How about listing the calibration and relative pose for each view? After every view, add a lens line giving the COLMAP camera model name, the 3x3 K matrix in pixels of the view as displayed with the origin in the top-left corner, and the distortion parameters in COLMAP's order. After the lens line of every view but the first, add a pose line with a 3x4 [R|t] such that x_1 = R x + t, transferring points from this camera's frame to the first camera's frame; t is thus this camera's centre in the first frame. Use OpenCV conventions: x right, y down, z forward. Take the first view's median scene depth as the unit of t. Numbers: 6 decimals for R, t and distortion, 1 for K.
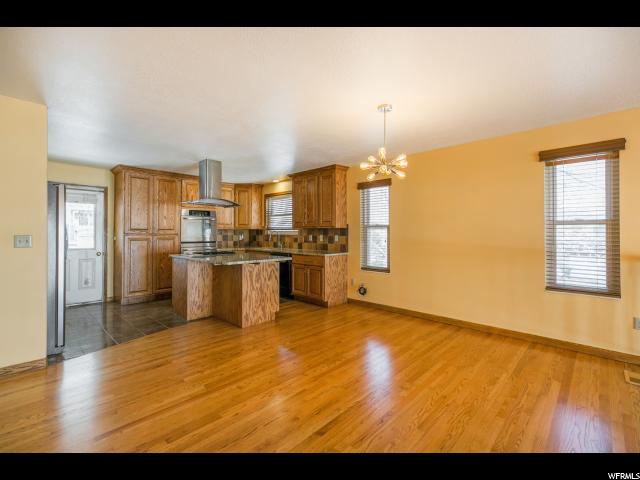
lens RADIAL K [[289.3, 0, 316.5], [0, 289.3, 232.8], [0, 0, 1]] dist [-0.002465, 0.004041]
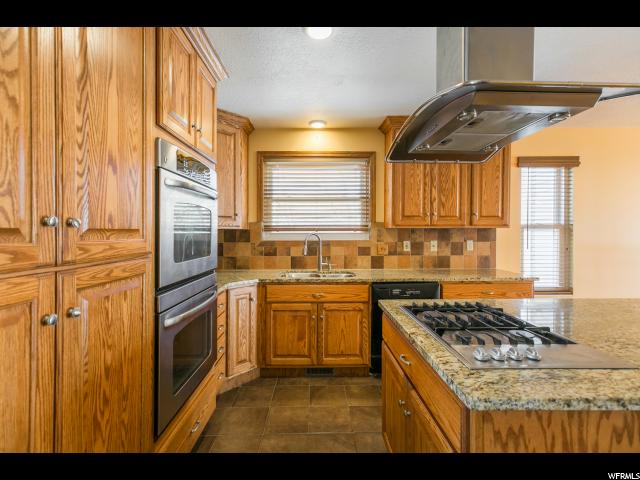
lens RADIAL K [[289.3, 0, 303.1], [0, 289.3, 235.4], [0, 0, 1]] dist [-0.002465, 0.004041]
pose [[0.708812, -0.011437, 0.705305, -0.586505], [0.003072, 0.999909, 0.013127, -0.010867], [-0.705391, -0.007138, 0.708783, 0.832636]]
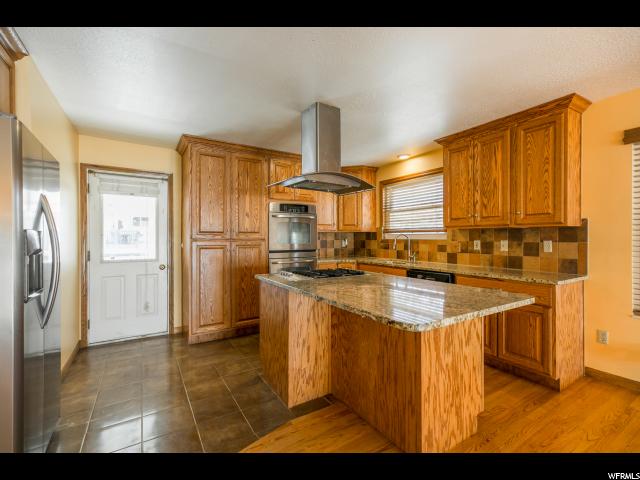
lens RADIAL K [[289.3, 0, 318.7], [0, 289.3, 238.1], [0, 0, 1]] dist [-0.002465, 0.004041]
pose [[0.973535, -0.002996, -0.228517, -0.217125], [0.004009, 0.999984, 0.003968, -0.000440], [0.228502, -0.004779, 0.973532, 0.400180]]
